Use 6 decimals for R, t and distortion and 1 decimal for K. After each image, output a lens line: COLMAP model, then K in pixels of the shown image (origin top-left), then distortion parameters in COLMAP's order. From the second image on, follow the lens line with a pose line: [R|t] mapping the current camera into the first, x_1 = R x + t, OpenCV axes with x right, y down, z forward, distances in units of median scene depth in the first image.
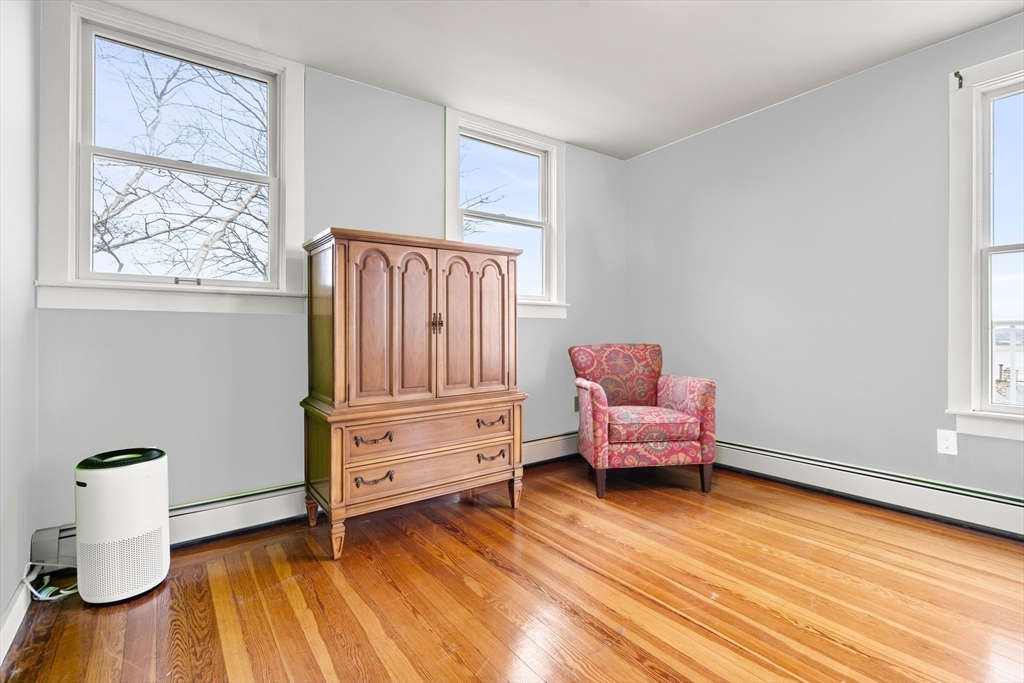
lens RADIAL K [[476.5, 0, 512.8], [0, 476.5, 331.9], [0, 0, 1]] dist [-0.001138, 0.000155]
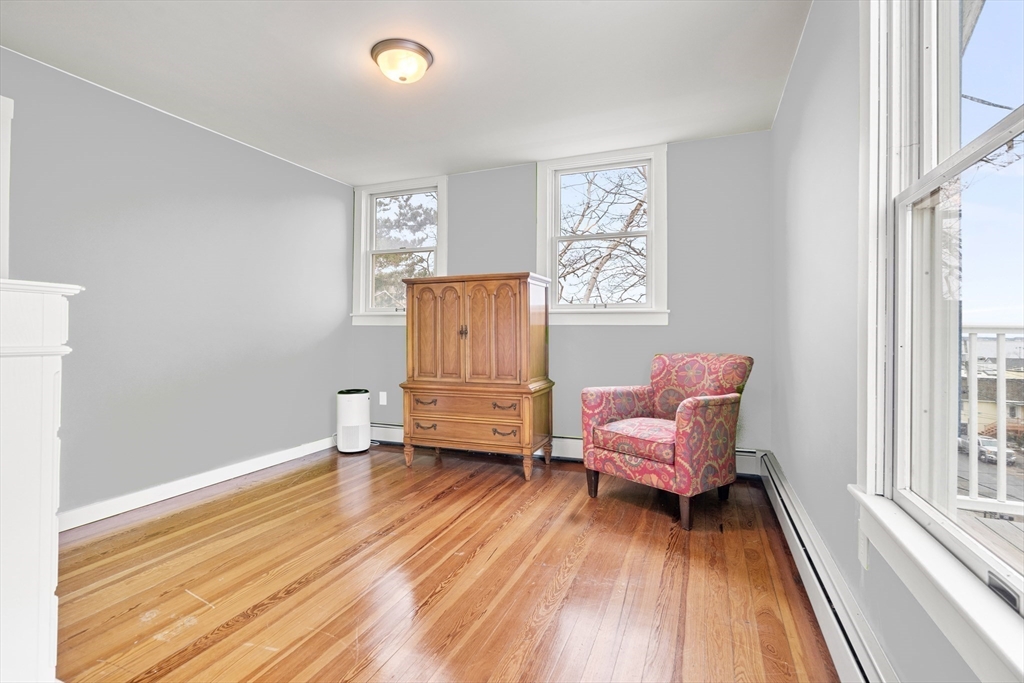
lens RADIAL K [[476.5, 0, 510.7], [0, 476.5, 331.1], [0, 0, 1]] dist [-0.001138, 0.000155]
pose [[0.534374, 0.003158, -0.845242, 1.001977], [-0.005059, 0.999987, 0.000538, -0.019346], [0.845233, 0.003989, 0.534383, 0.287598]]
